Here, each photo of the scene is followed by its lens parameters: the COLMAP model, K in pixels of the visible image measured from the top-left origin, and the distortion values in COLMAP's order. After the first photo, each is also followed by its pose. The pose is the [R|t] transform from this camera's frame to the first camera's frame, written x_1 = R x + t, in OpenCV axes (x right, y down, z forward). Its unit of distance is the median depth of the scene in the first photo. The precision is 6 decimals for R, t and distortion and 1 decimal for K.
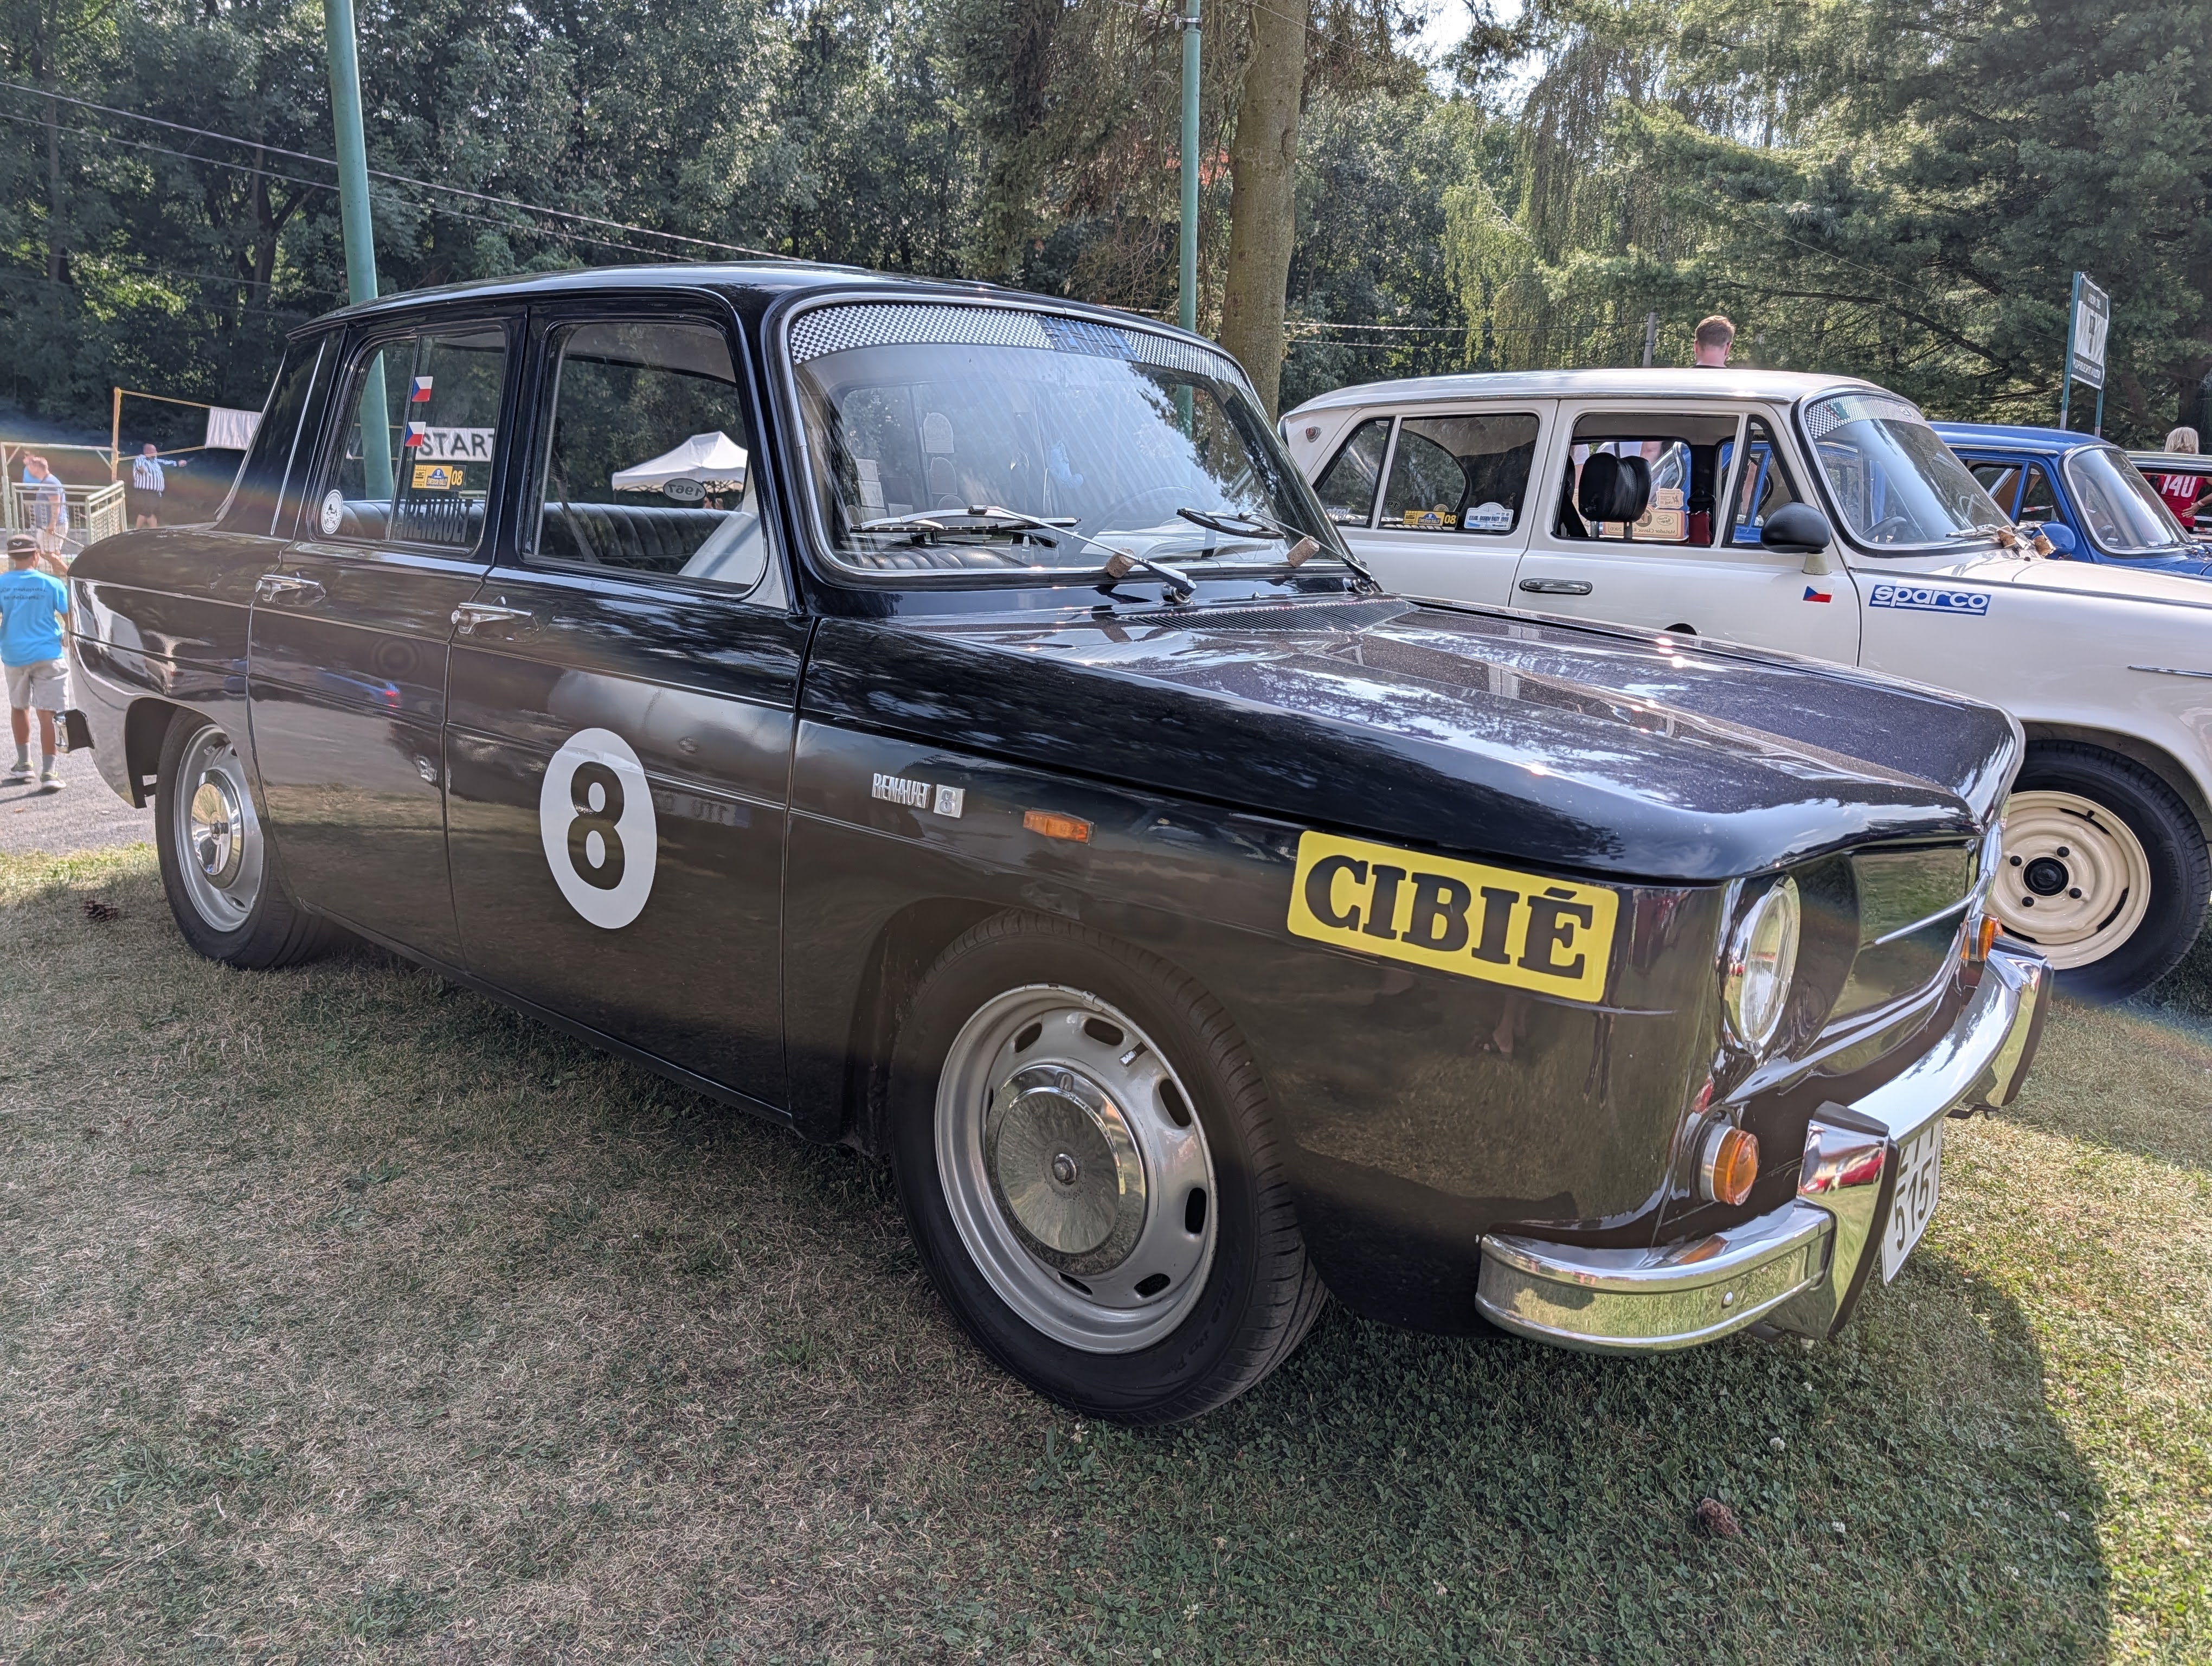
lens RADIAL K [[1570.1, 0, 1078.8], [0, 1570.1, 838.4], [0, 0, 1]] dist [0.003990, -0.005919]
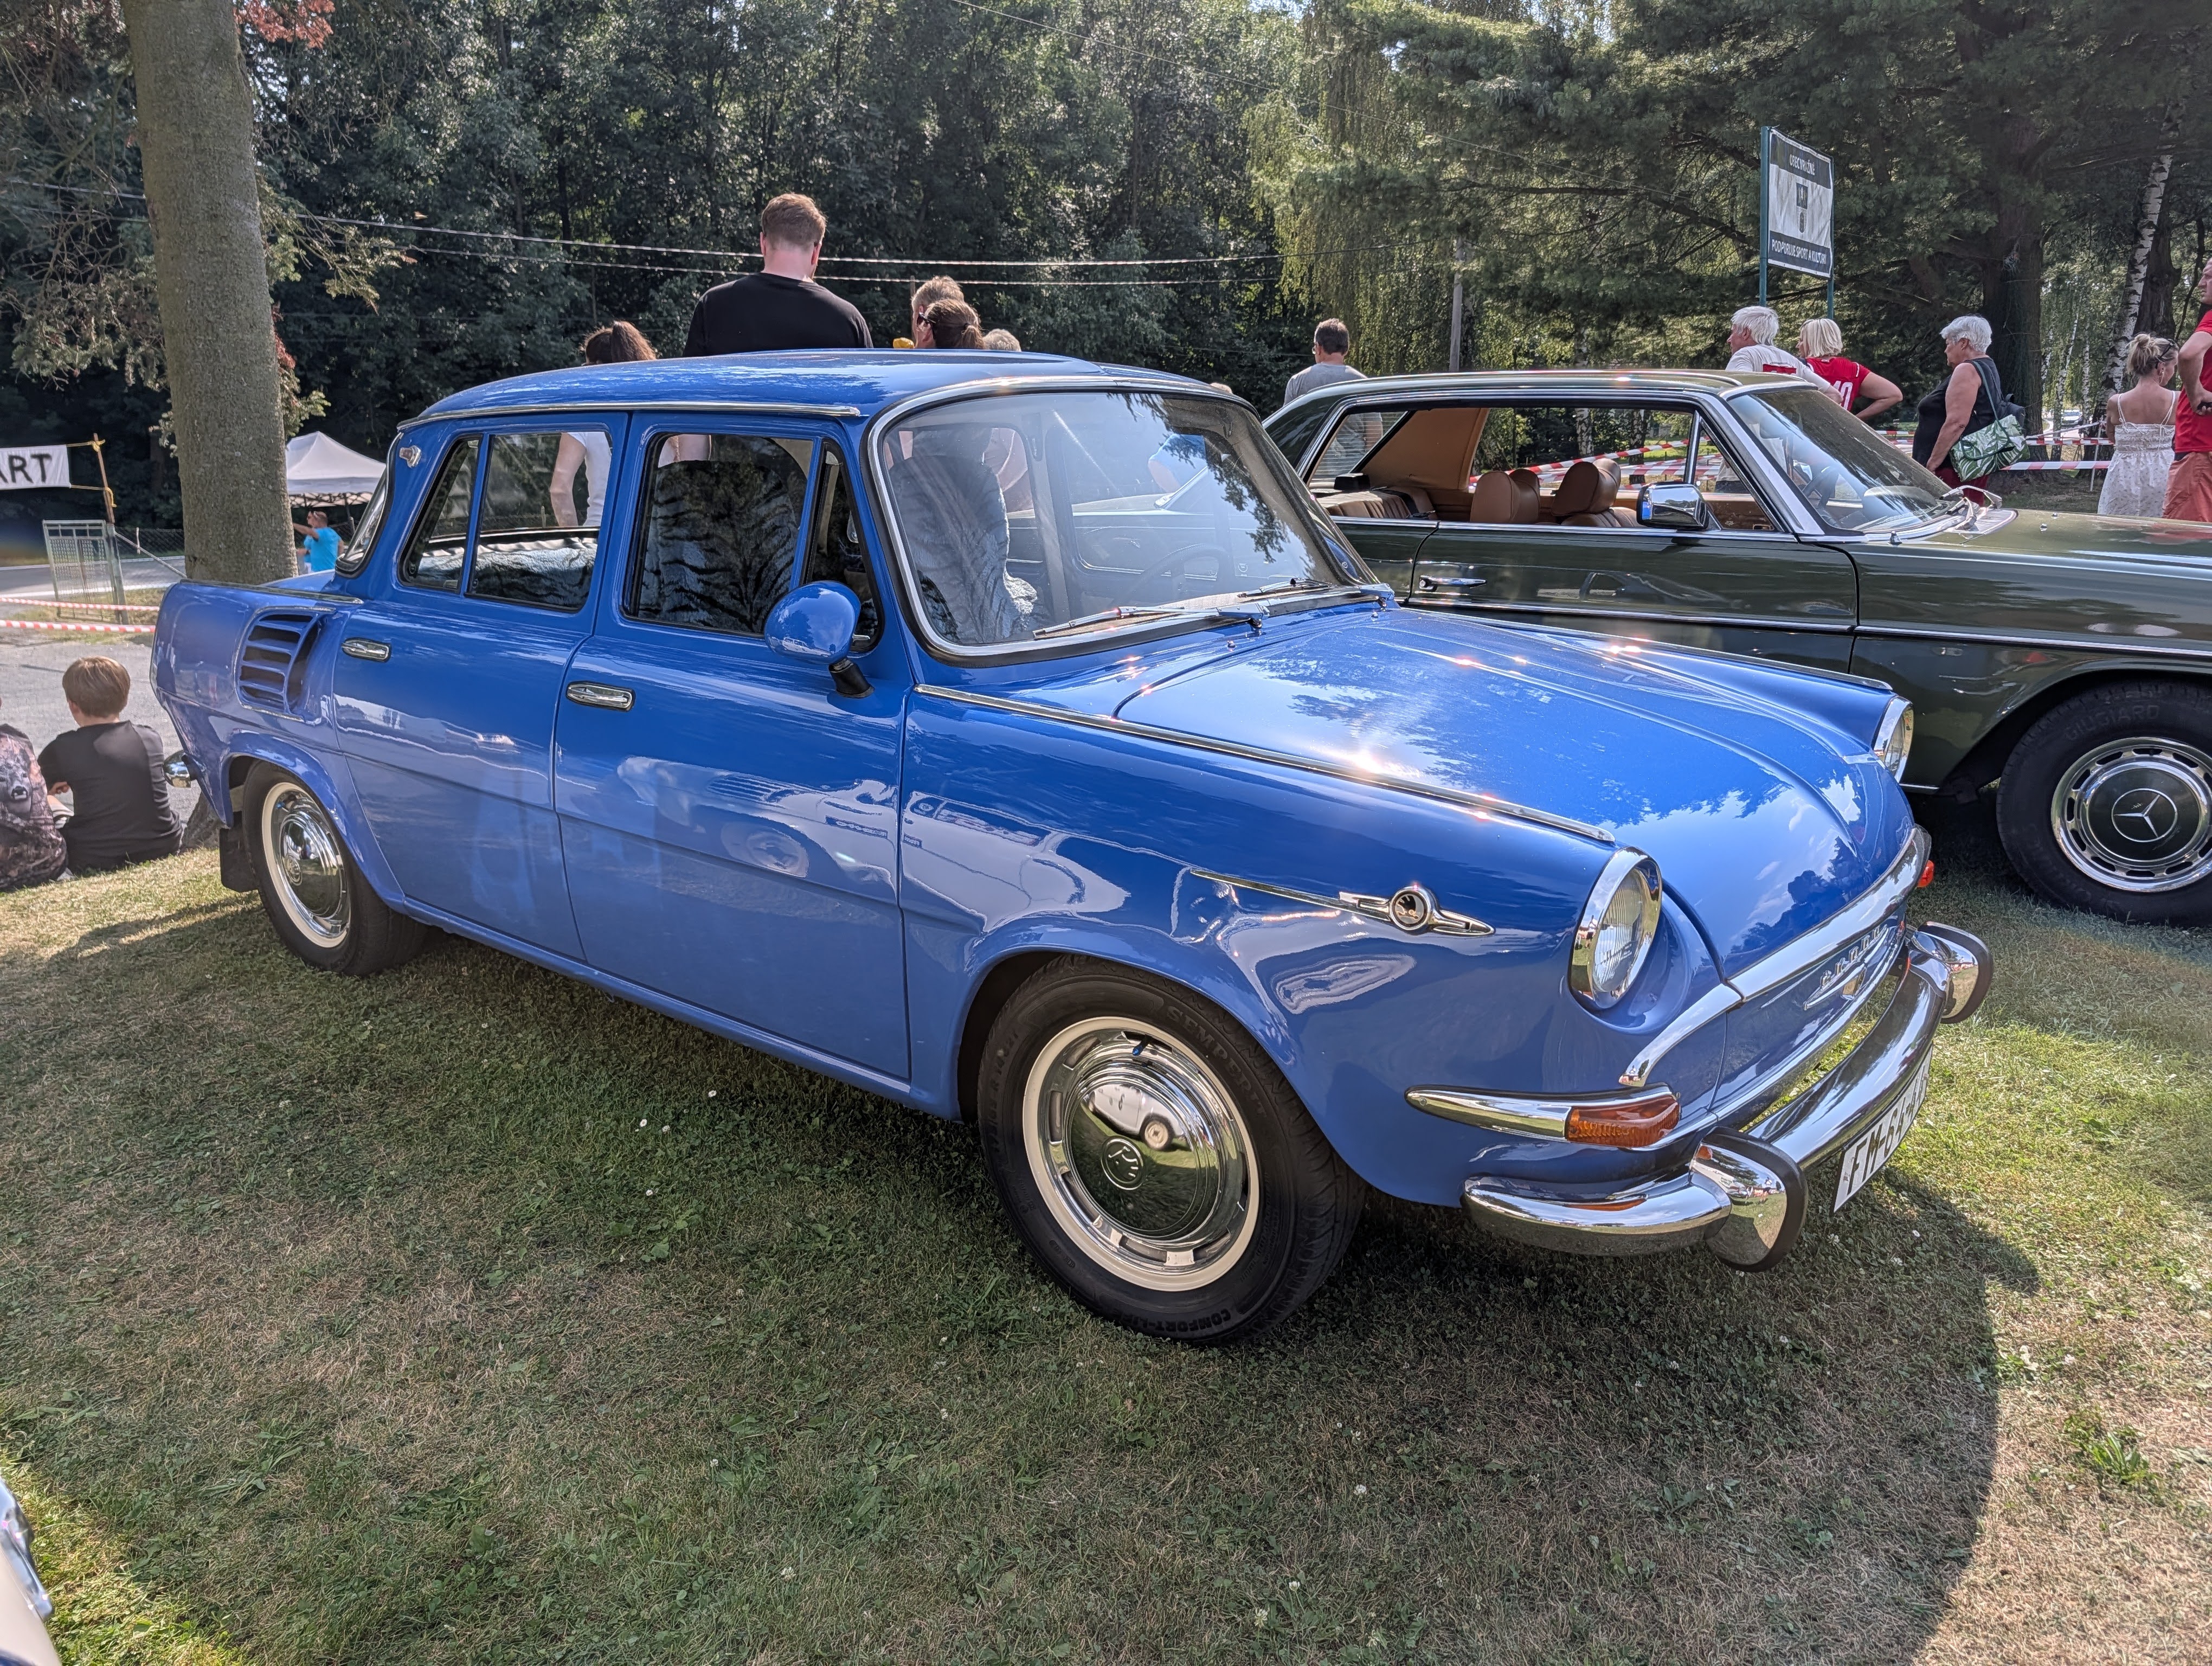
lens RADIAL K [[1570.1, 0, 1078.8], [0, 1570.1, 838.4], [0, 0, 1]] dist [0.003990, -0.005919]
pose [[0.997038, -0.073180, 0.023670, 0.153979], [0.072564, 0.997027, 0.025916, -0.032040], [-0.025496, -0.024122, 0.999384, 0.133481]]
